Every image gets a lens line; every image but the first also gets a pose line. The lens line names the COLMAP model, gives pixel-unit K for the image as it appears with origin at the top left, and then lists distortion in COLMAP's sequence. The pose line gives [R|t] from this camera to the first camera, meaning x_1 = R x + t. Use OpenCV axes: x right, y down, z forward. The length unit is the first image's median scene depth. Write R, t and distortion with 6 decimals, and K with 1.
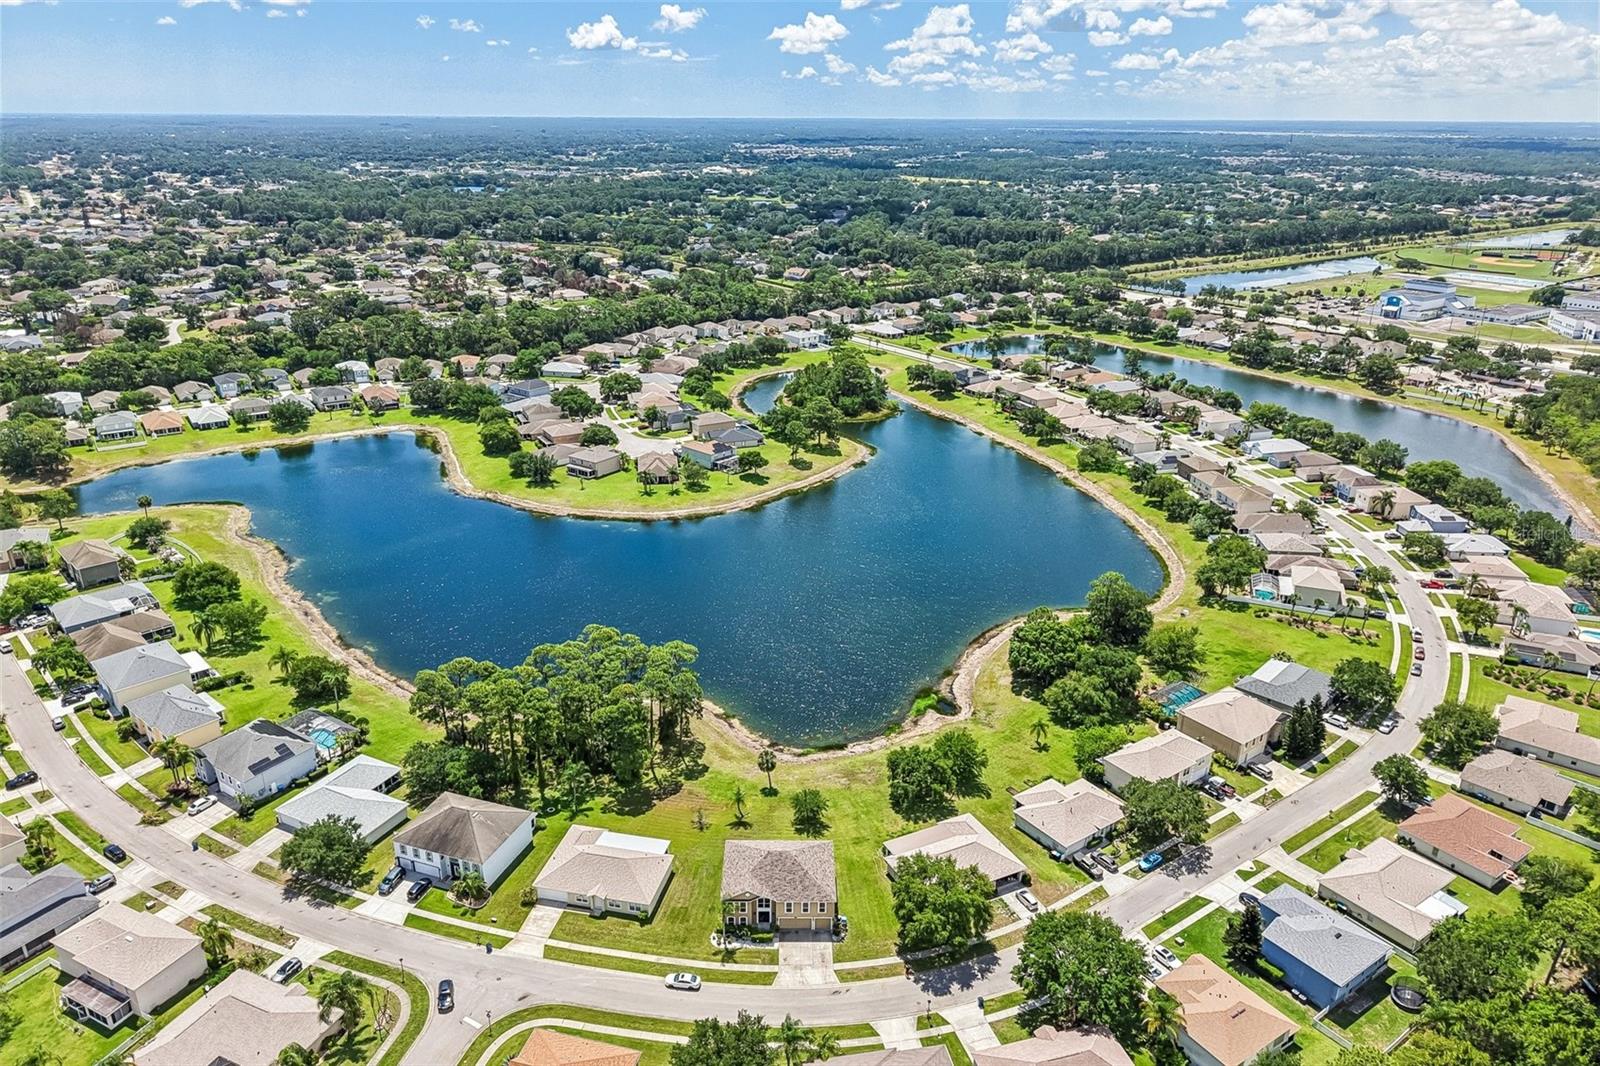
lens RADIAL K [[1062.1, 0, 789.6], [0, 1062.1, 544.5], [0, 0, 1]] dist [0.031080, -0.031191]
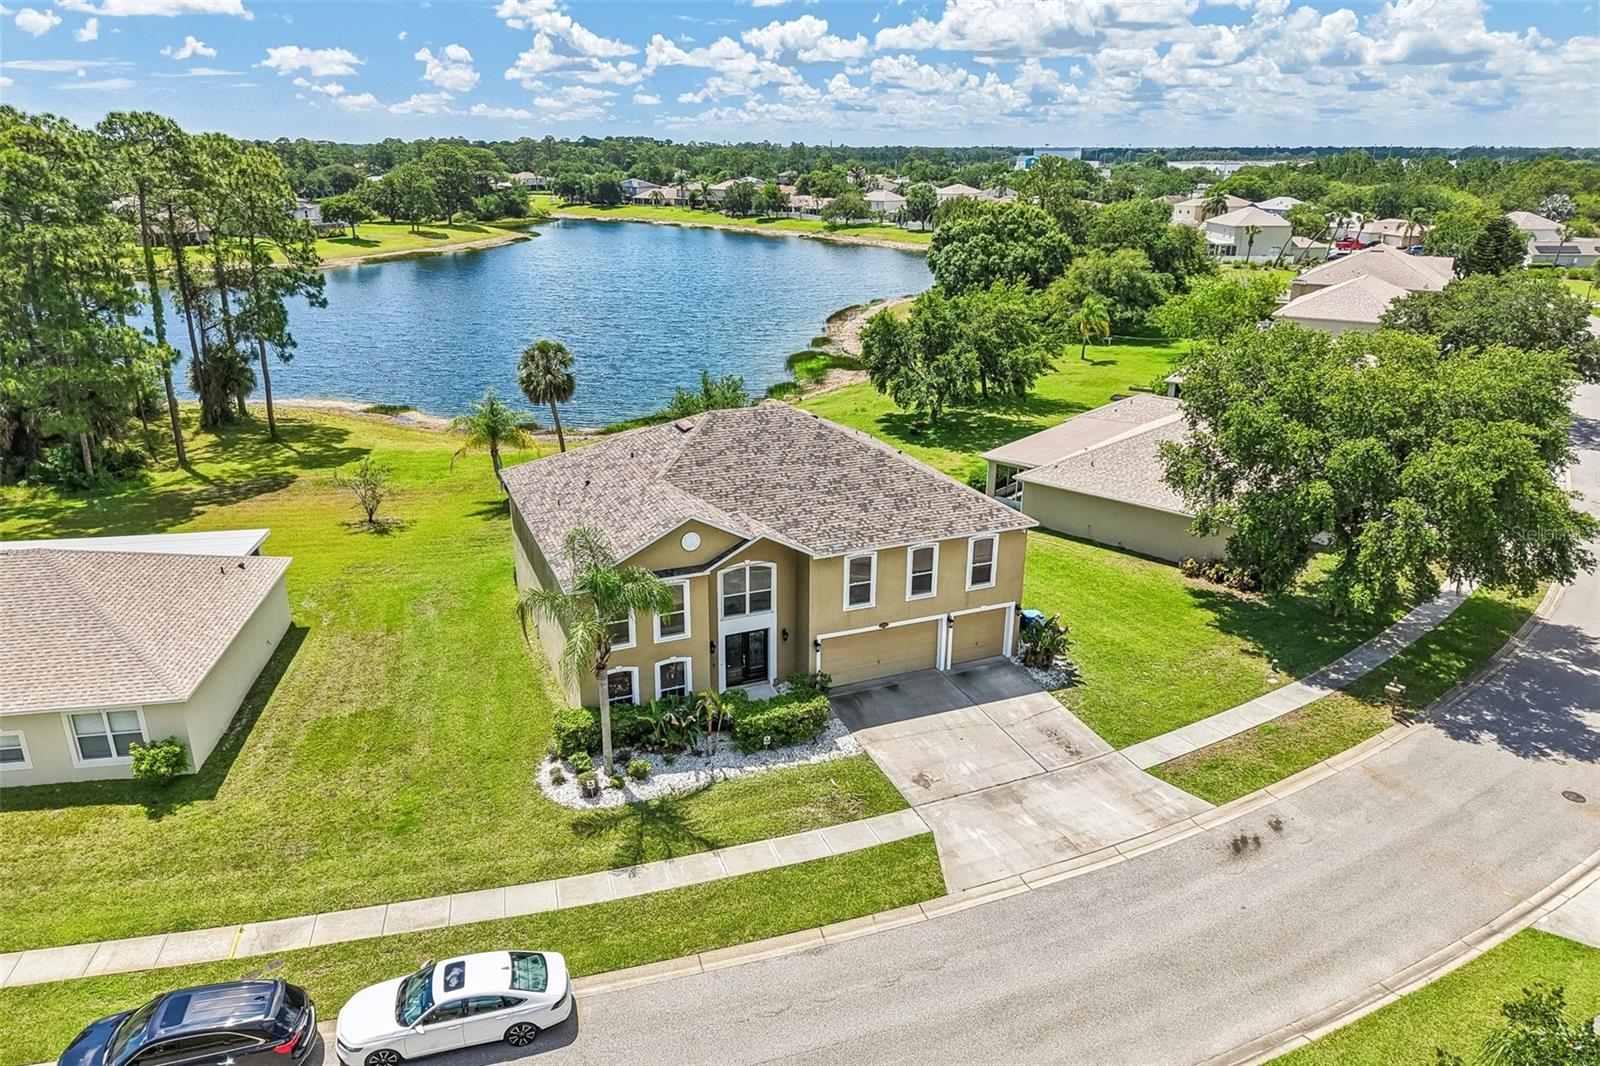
lens RADIAL K [[1062.1, 0, 787.0], [0, 1062.1, 524.3], [0, 0, 1]] dist [0.031080, -0.031191]
pose [[0.926267, -0.127317, 0.354712, -0.063884], [0.142463, 0.989657, -0.016800, 0.218566], [-0.348904, 0.066094, 0.934825, 0.521597]]
